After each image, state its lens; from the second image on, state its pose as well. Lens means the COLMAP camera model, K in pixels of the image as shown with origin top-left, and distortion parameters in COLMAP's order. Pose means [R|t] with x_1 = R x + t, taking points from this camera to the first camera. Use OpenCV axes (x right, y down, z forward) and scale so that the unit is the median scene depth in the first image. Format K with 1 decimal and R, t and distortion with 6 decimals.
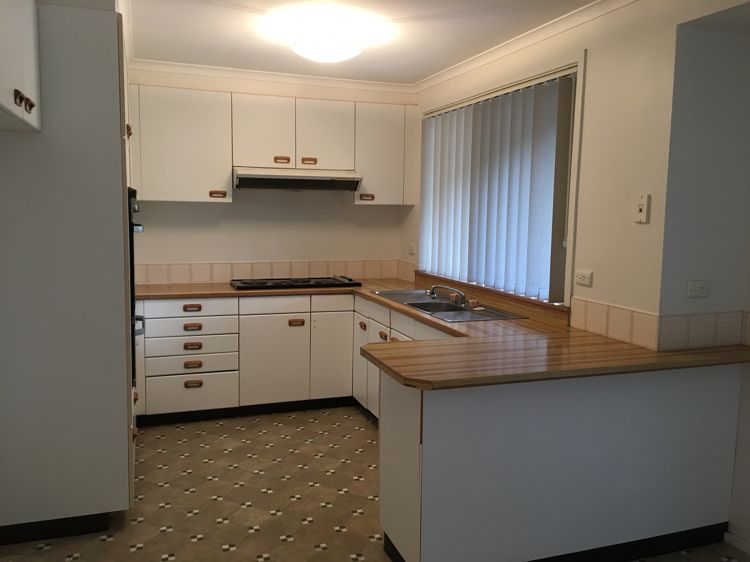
lens RADIAL K [[640.9, 0, 366.1], [0, 640.9, 279.6], [0, 0, 1]] dist [0.093888, -0.141093]
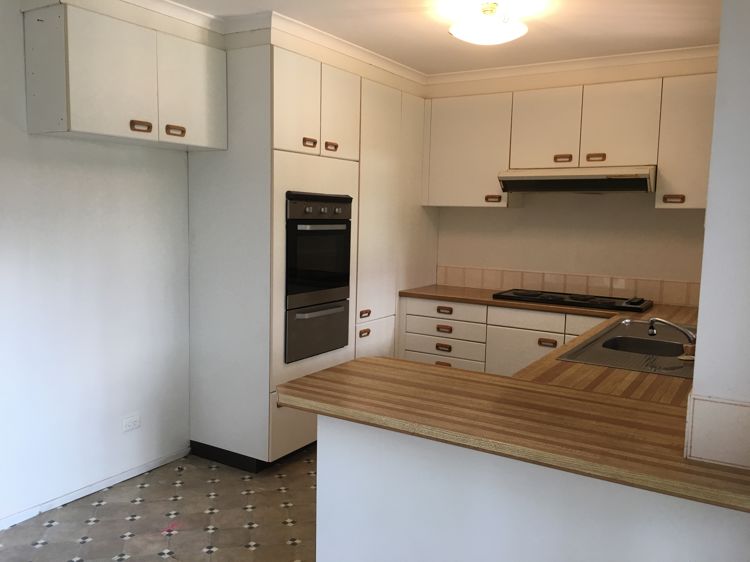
lens RADIAL K [[640.9, 0, 366.1], [0, 640.9, 279.6], [0, 0, 1]] dist [0.093888, -0.141093]
pose [[0.615255, 0.083295, -0.783915, 0.430340], [-0.096560, 0.994877, 0.029926, -0.021792], [0.782392, 0.057283, 0.620147, 0.257040]]
